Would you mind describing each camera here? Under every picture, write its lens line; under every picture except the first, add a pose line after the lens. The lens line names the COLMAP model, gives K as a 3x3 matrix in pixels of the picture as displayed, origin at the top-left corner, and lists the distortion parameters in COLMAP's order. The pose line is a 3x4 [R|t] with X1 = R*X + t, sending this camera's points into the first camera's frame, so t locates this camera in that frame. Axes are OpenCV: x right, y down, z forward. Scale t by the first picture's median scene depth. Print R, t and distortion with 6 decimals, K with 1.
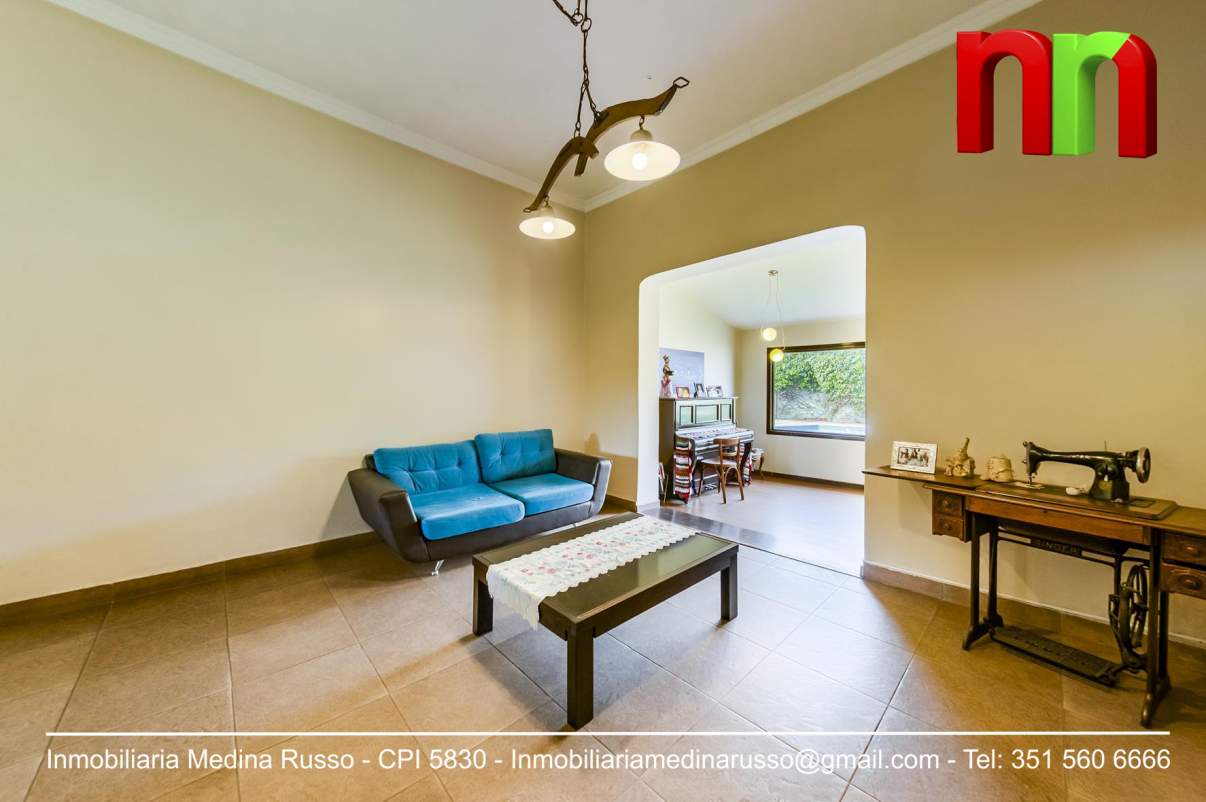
lens RADIAL K [[417.3, 0, 603.1], [0, 417.3, 394.3], [0, 0, 1]] dist [-0.000855, -0.000030]
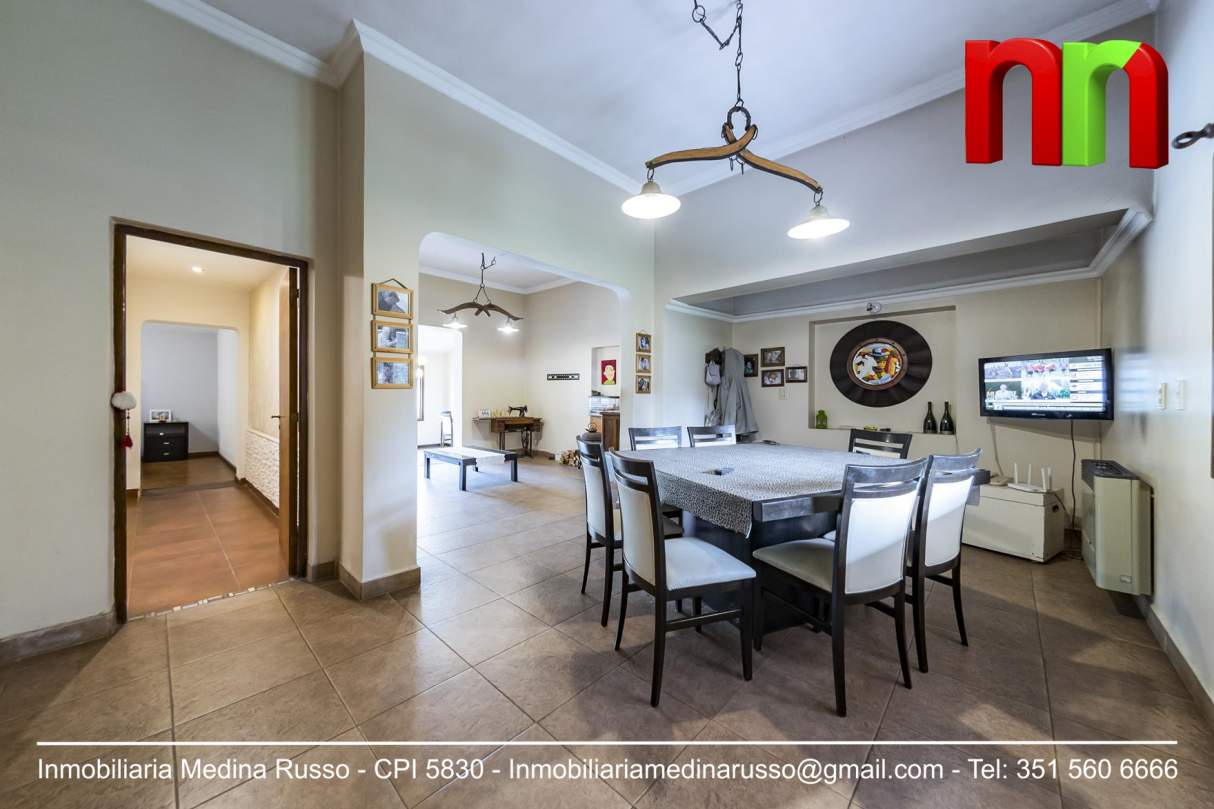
lens RADIAL K [[428.1, 0, 605.4], [0, 428.1, 400.4], [0, 0, 1]] dist [0.000310, 0.000110]
pose [[-0.059778, -0.019651, 0.998018, -2.708458], [-0.004352, 0.999802, 0.019426, -0.020256], [-0.998202, -0.003182, -0.059851, 0.278426]]
